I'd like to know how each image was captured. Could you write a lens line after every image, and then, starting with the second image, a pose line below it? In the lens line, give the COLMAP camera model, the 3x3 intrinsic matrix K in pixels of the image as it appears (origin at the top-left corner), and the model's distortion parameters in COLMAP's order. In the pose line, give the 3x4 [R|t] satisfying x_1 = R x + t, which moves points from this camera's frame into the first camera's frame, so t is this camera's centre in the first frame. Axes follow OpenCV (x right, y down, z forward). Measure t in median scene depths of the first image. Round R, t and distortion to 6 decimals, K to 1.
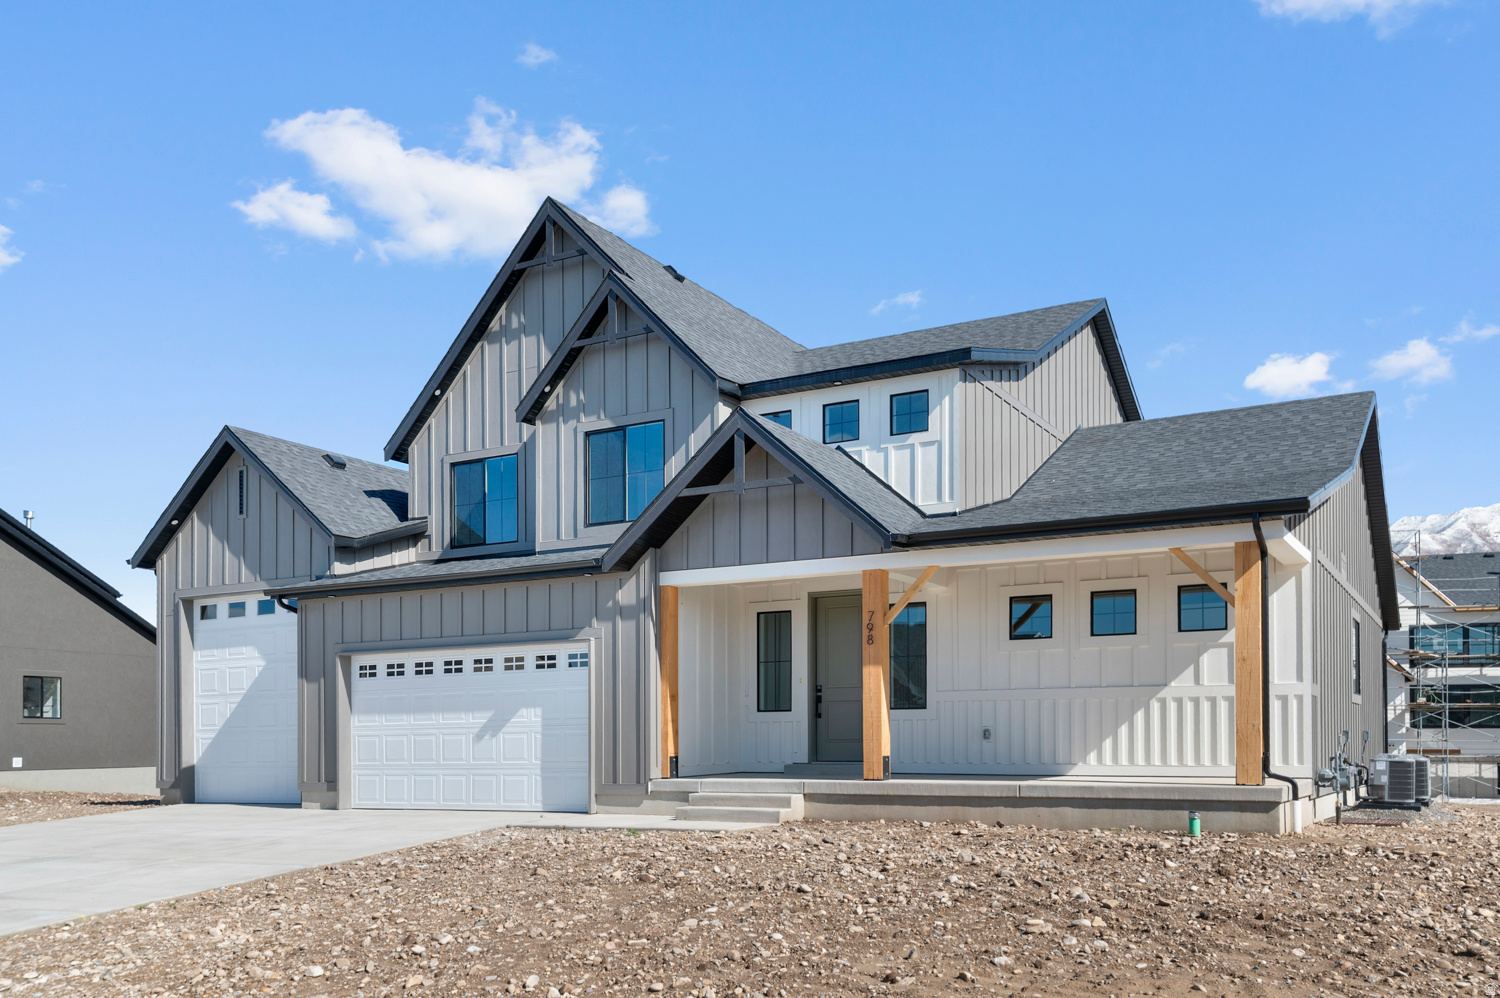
lens RADIAL K [[1289.1, 0, 741.1], [0, 1289.1, 561.0], [0, 0, 1]] dist [0.061007, -0.000391]
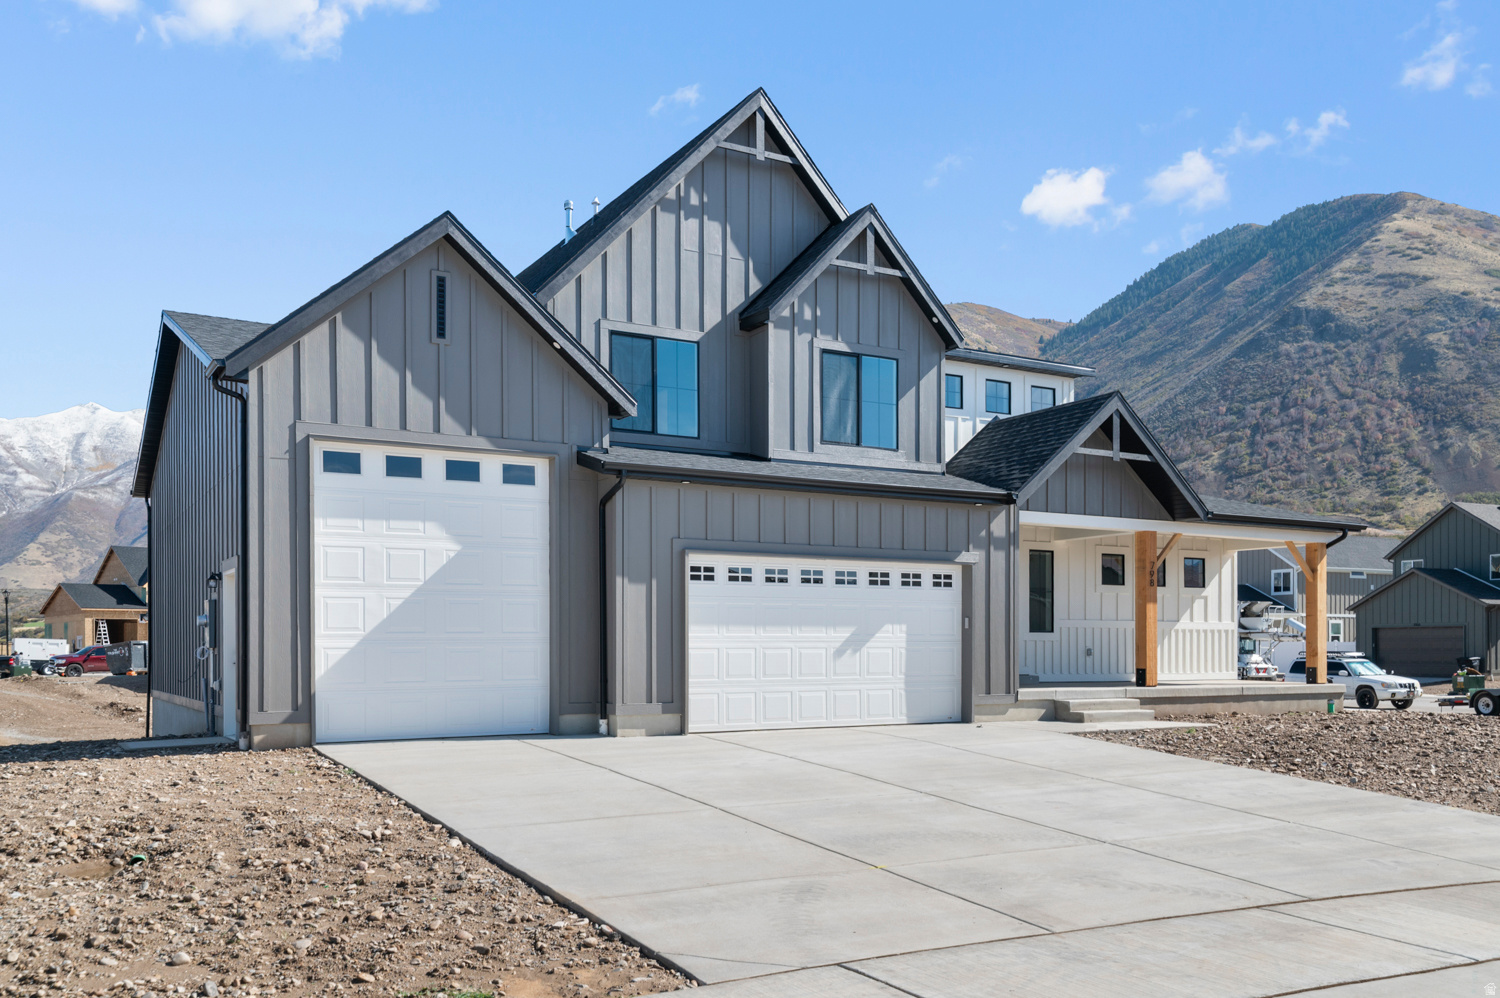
lens RADIAL K [[1253.9, 0, 750.0], [0, 1253.9, 499.0], [0, 0, 1]] dist [0.033440, 0.000654]
pose [[0.500512, 0.111802, 0.858480, -1.021173], [-0.121328, 0.990898, -0.058310, 0.083217], [-0.857186, -0.074972, 0.509521, 0.568812]]
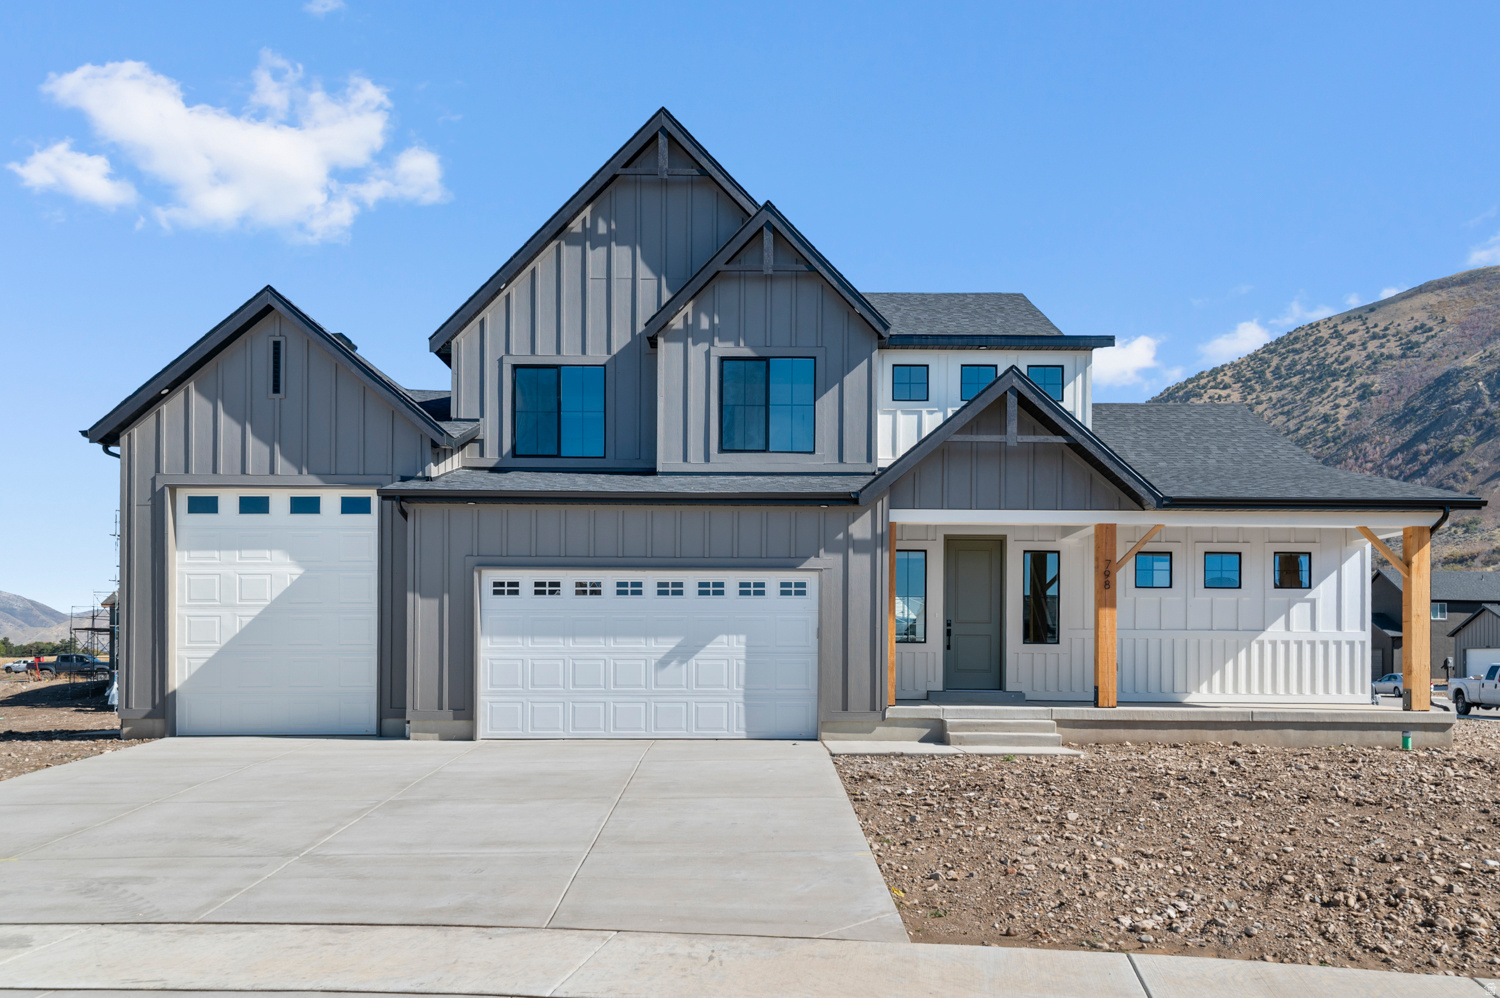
lens RADIAL K [[1243.2, 0, 750.0], [0, 1243.2, 499.0], [0, 0, 1]] dist [0.045068, -0.002538]
pose [[0.864410, 0.077242, 0.496819, -0.596259], [-0.081530, 0.996585, -0.013088, 0.020708], [-0.496134, -0.029193, 0.867755, 0.162555]]
